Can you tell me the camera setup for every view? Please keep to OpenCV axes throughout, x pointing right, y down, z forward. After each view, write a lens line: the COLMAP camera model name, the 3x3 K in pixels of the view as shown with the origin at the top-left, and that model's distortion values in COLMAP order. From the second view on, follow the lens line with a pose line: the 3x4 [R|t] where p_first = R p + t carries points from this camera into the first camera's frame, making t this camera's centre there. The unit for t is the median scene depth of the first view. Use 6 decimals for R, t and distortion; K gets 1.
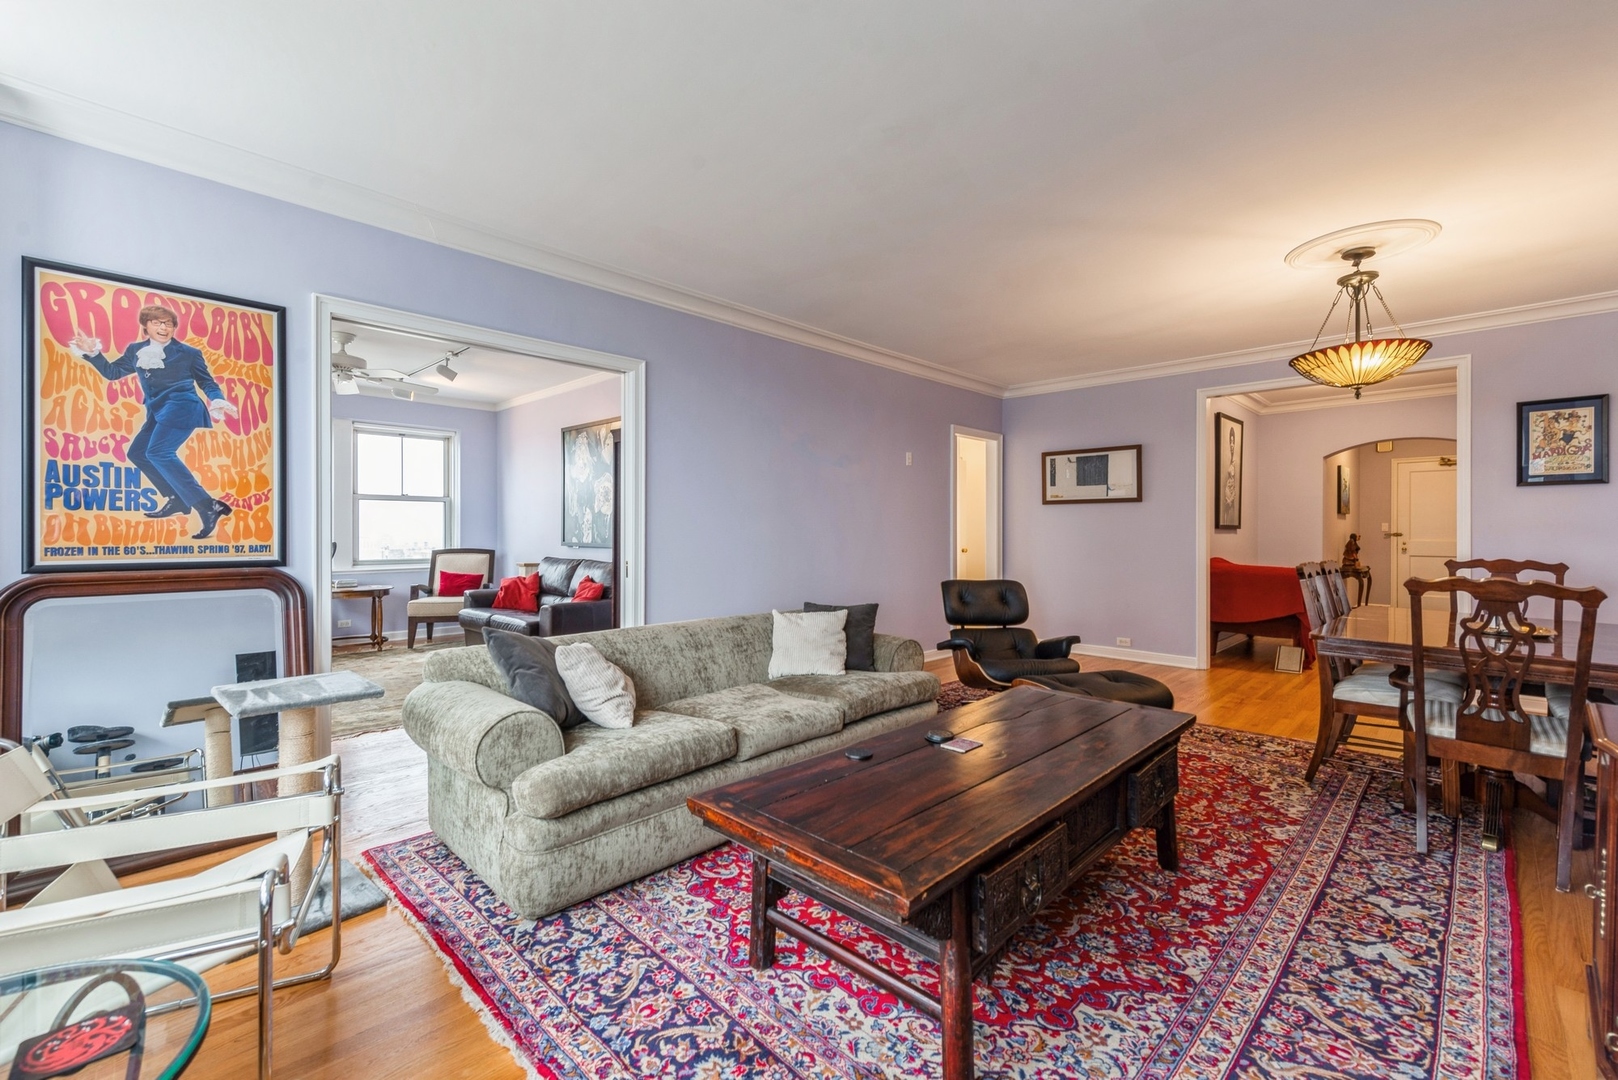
lens RADIAL K [[697.0, 0, 801.1], [0, 697.0, 533.3], [0, 0, 1]] dist [0.004647, 0.000231]
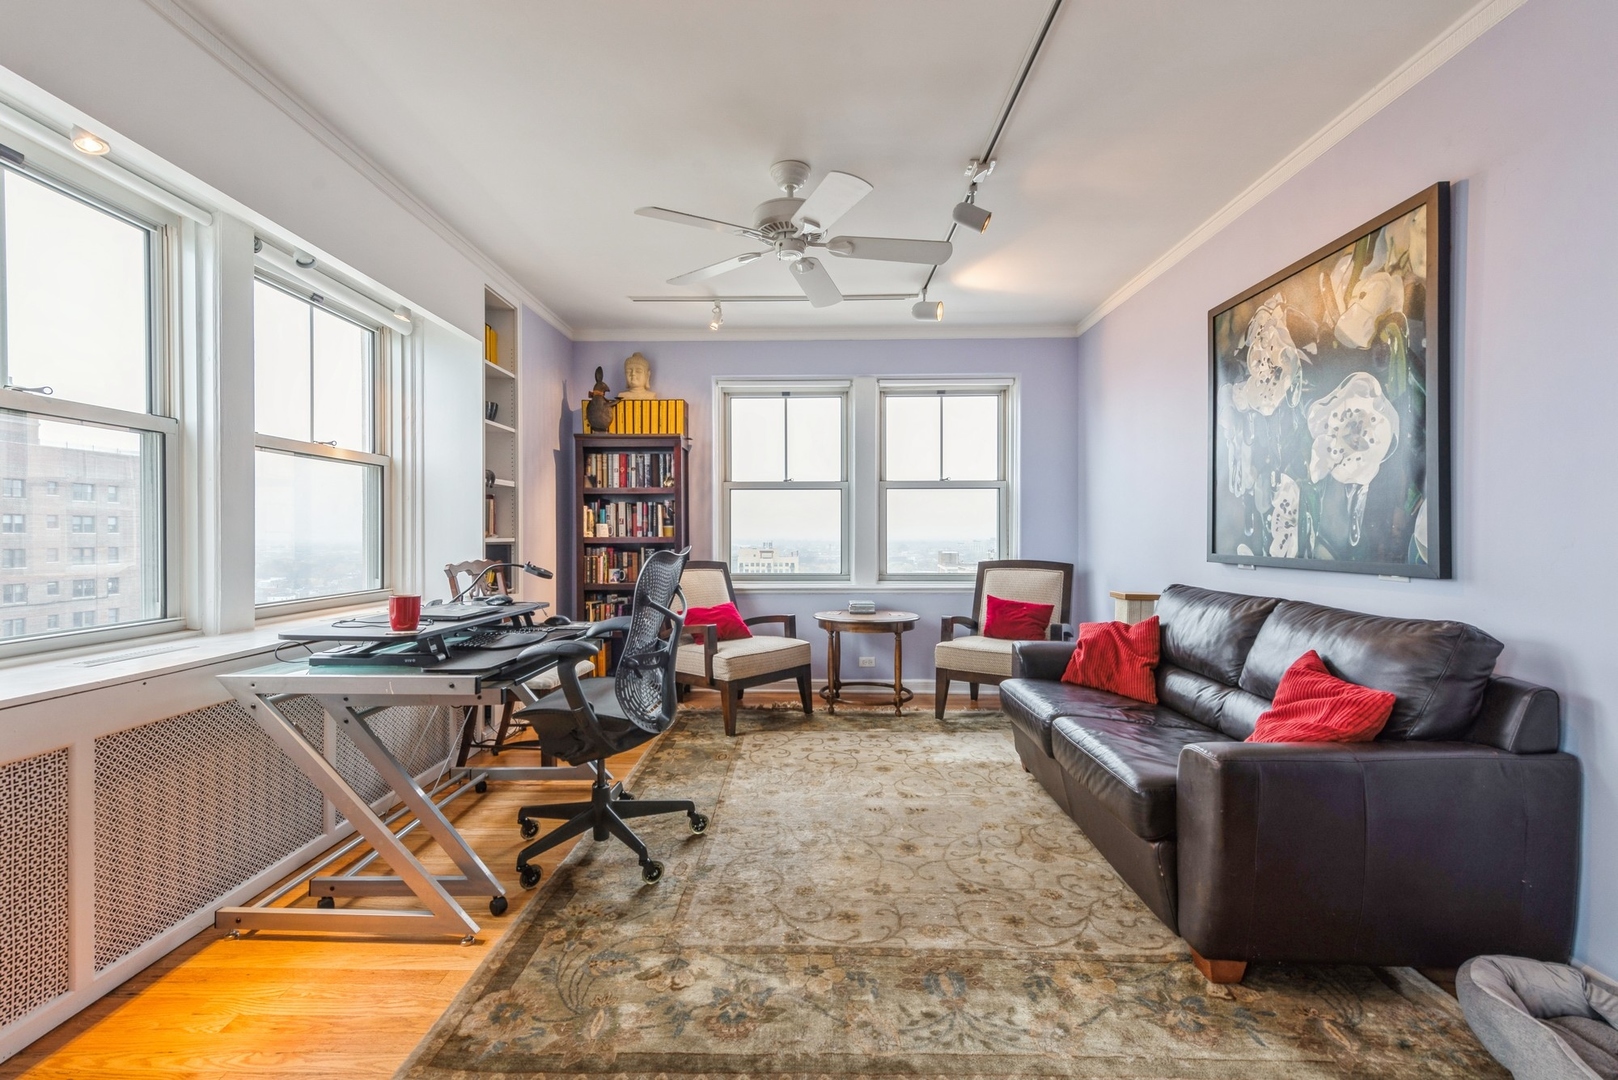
lens RADIAL K [[697.0, 0, 797.4], [0, 697.0, 539.1], [0, 0, 1]] dist [0.004647, 0.000231]
pose [[0.690937, 0.001867, -0.722913, -0.205096], [0.002036, 0.999988, 0.004529, -0.000026], [0.722912, -0.004602, 0.690925, 0.500139]]
